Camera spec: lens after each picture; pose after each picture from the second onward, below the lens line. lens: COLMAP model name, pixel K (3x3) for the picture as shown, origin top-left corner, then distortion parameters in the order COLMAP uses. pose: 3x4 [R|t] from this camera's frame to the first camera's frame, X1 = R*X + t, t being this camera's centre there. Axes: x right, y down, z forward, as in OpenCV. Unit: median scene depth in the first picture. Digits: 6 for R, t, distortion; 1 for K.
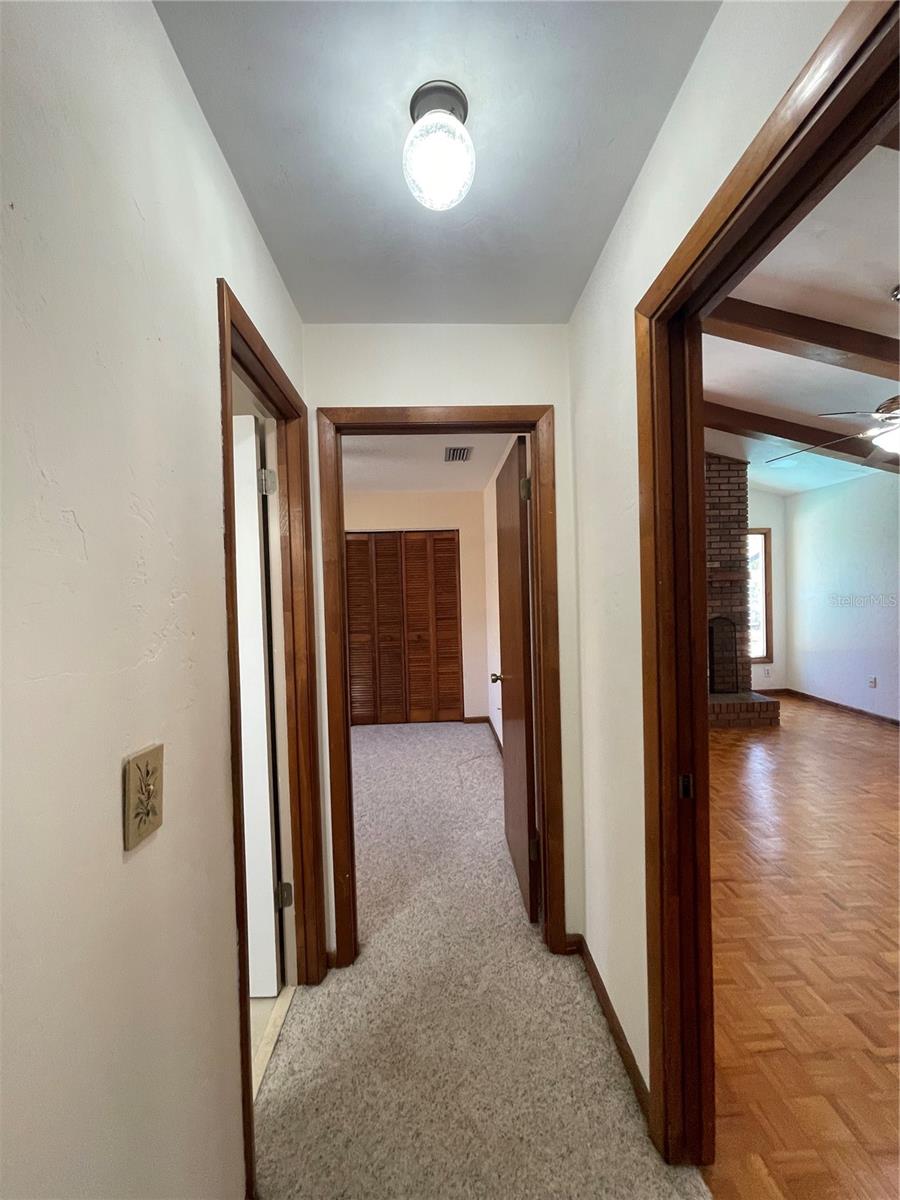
lens RADIAL K [[485.0, 0, 454.9], [0, 485.0, 597.5], [0, 0, 1]] dist [-0.000958, 0.000233]
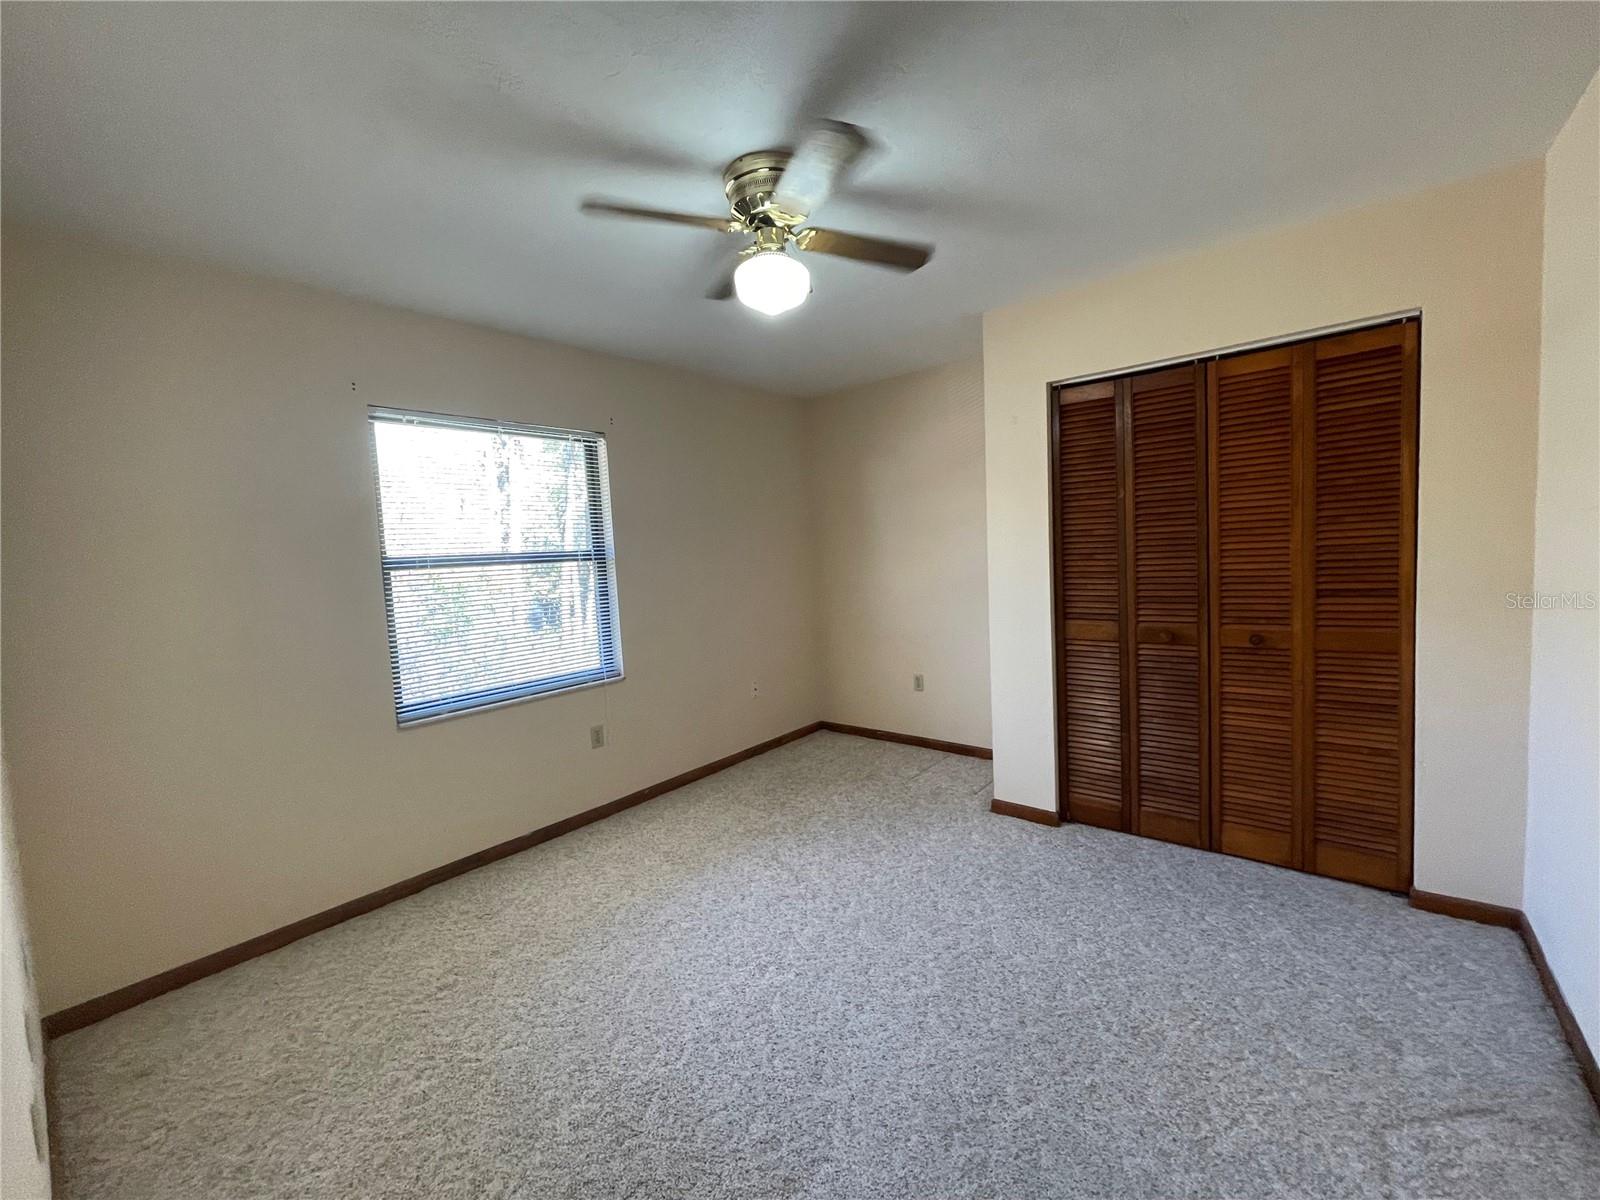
lens RADIAL K [[638.5, 0, 796.3], [0, 638.5, 596.2], [0, 0, 1]] dist [0.012800, -0.007355]
pose [[0.739614, 0.035083, -0.672116, -0.004723], [0.019126, 0.997142, 0.073095, 0.005008], [0.672759, -0.066917, 0.736829, 0.395229]]
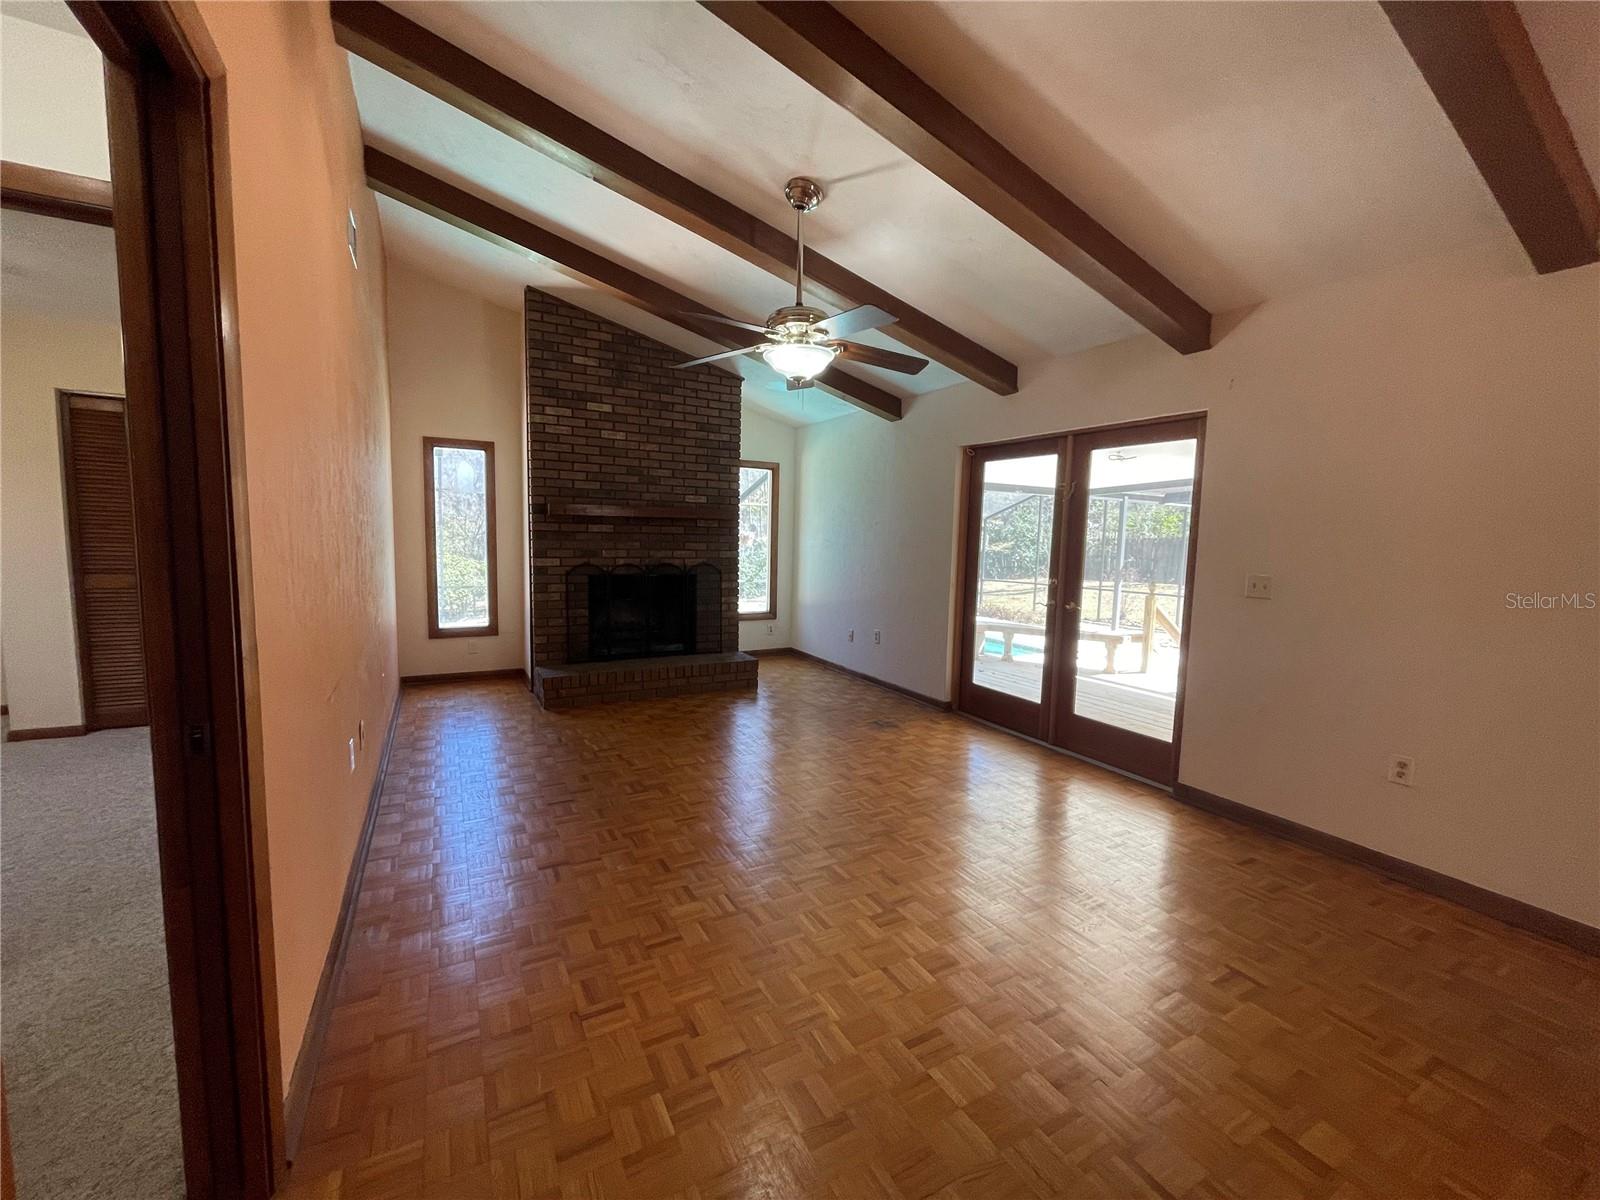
lens RADIAL K [[645.6, 0, 798.8], [0, 645.6, 597.8], [0, 0, 1]] dist [-0.001309, -0.000946]
pose [[0.894982, 0.002007, 0.446098, 0.198078], [-0.037297, 0.996825, 0.070342, 0.015527], [-0.444540, -0.079593, 0.892216, -0.062300]]
